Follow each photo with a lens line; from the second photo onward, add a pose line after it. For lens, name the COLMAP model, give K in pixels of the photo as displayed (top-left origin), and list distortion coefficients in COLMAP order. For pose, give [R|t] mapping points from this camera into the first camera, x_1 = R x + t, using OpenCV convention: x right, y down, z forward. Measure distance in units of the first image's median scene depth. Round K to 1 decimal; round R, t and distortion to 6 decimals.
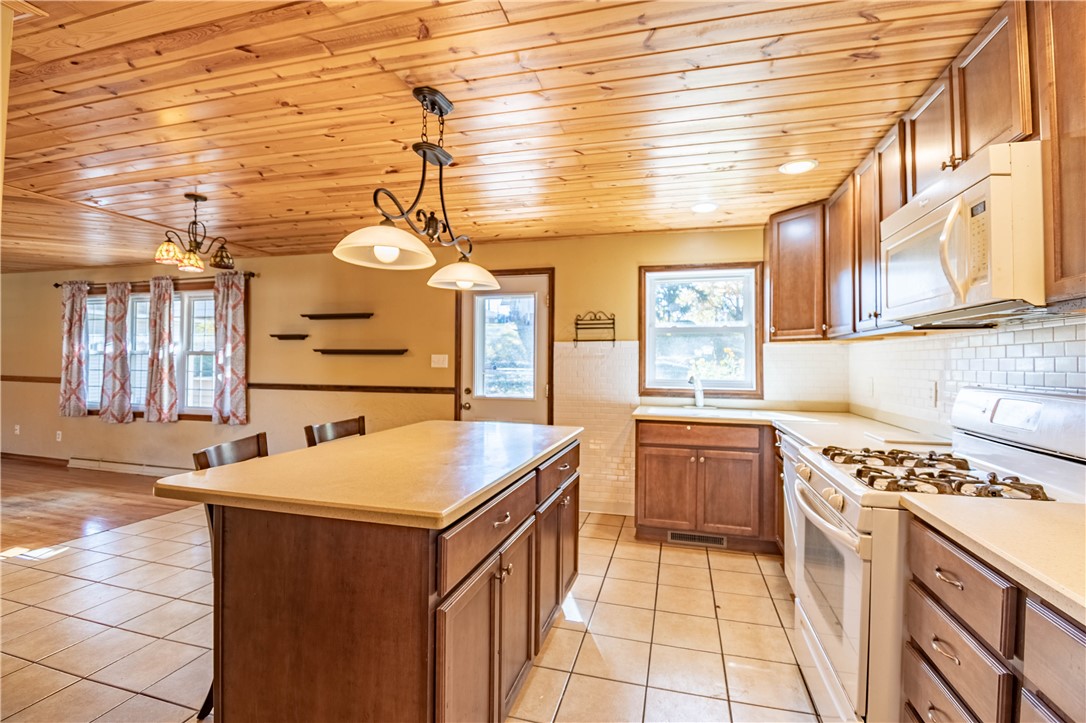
lens RADIAL K [[477.2, 0, 550.2], [0, 477.2, 355.5], [0, 0, 1]] dist [-0.001791, 0.000041]
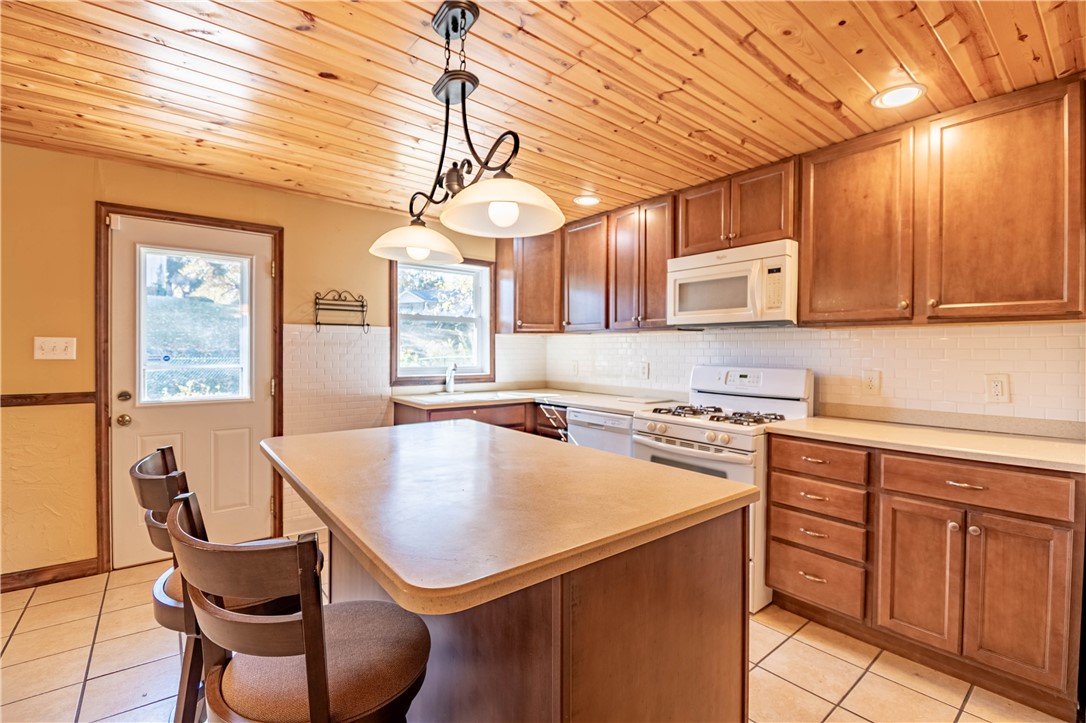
lens RADIAL K [[477.2, 0, 553.9], [0, 477.2, 357.6], [0, 0, 1]] dist [-0.001791, 0.000041]
pose [[0.588624, -0.014497, 0.808277, -0.401107], [-0.014440, 0.999491, 0.028442, -0.002308], [-0.808278, -0.028413, 0.588115, 0.201580]]
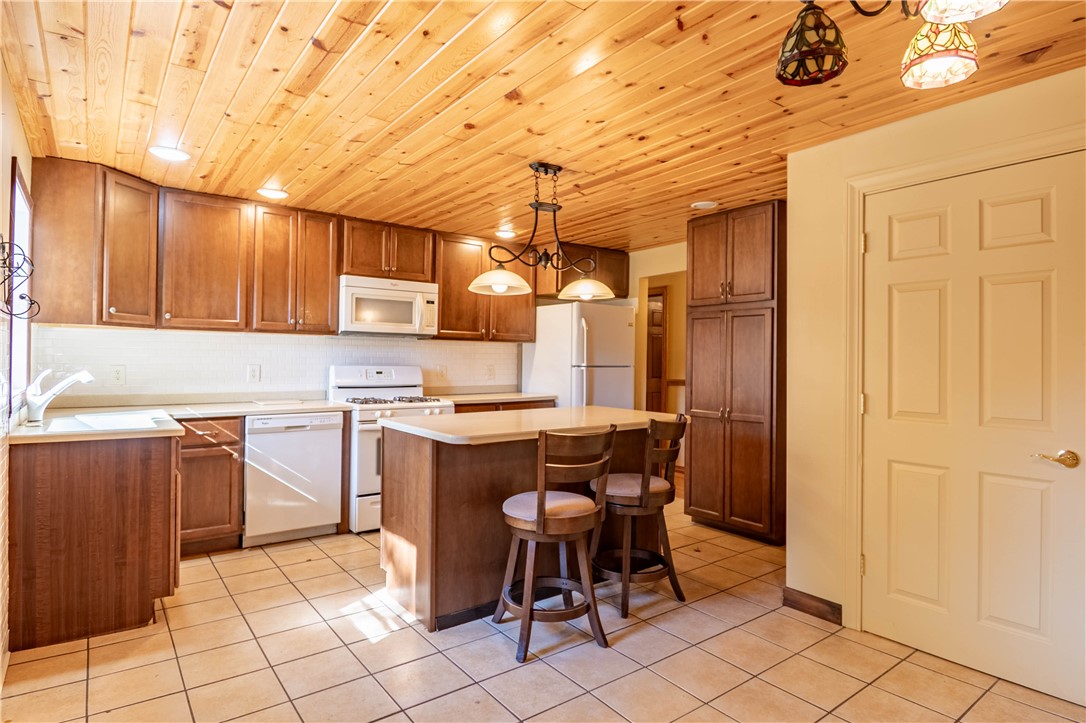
lens RADIAL K [[592.9, 0, 547.5], [0, 592.9, 358.5], [0, 0, 1]] dist [-0.001732, -0.000229]
pose [[-0.787734, -0.015216, 0.615828, -0.668428], [-0.024769, 0.999669, -0.006982, 0.014840], [-0.615518, -0.020753, -0.787850, 1.195878]]
